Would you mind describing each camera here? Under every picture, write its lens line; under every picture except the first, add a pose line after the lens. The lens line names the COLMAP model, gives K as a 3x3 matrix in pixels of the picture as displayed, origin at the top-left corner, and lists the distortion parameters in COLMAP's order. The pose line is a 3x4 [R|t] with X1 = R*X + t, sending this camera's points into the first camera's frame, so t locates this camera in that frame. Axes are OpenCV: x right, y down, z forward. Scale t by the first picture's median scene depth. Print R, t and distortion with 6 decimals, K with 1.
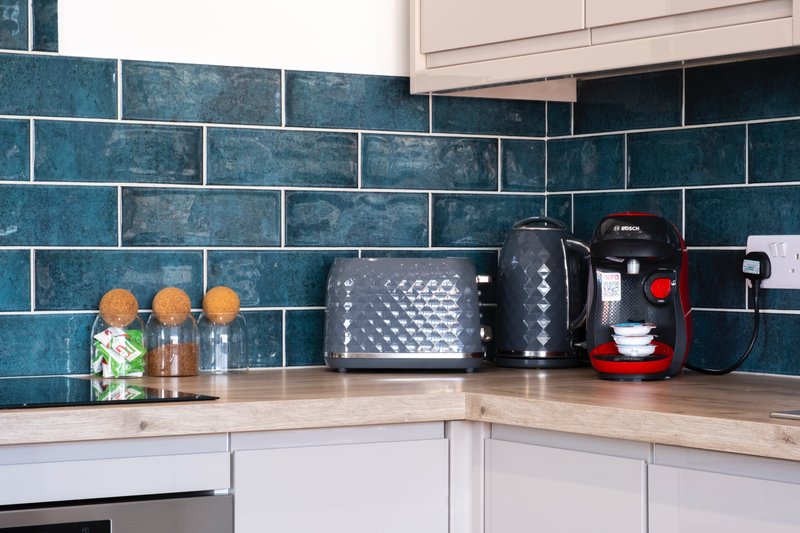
lens RADIAL K [[1947.0, 0, 400.0], [0, 1947.0, 266.5], [0, 0, 1]] dist [-0.069516, -0.532947]
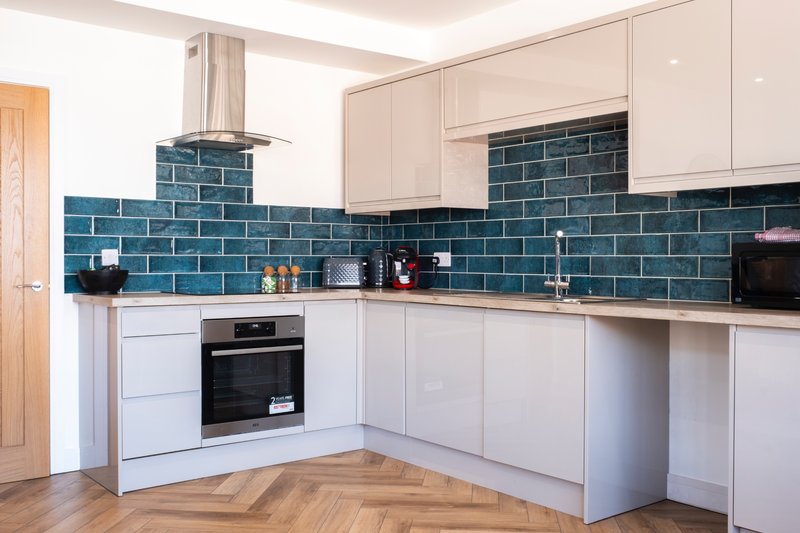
lens RADIAL K [[820.9, 0, 400.0], [0, 820.9, 266.5], [0, 0, 1]] dist [-0.010389, 0.006713]
pose [[0.995616, 0.001004, 0.093534, -0.038299], [-0.001454, 0.999988, 0.004737, 0.004044], [-0.093528, -0.004852, 0.995605, -0.589908]]
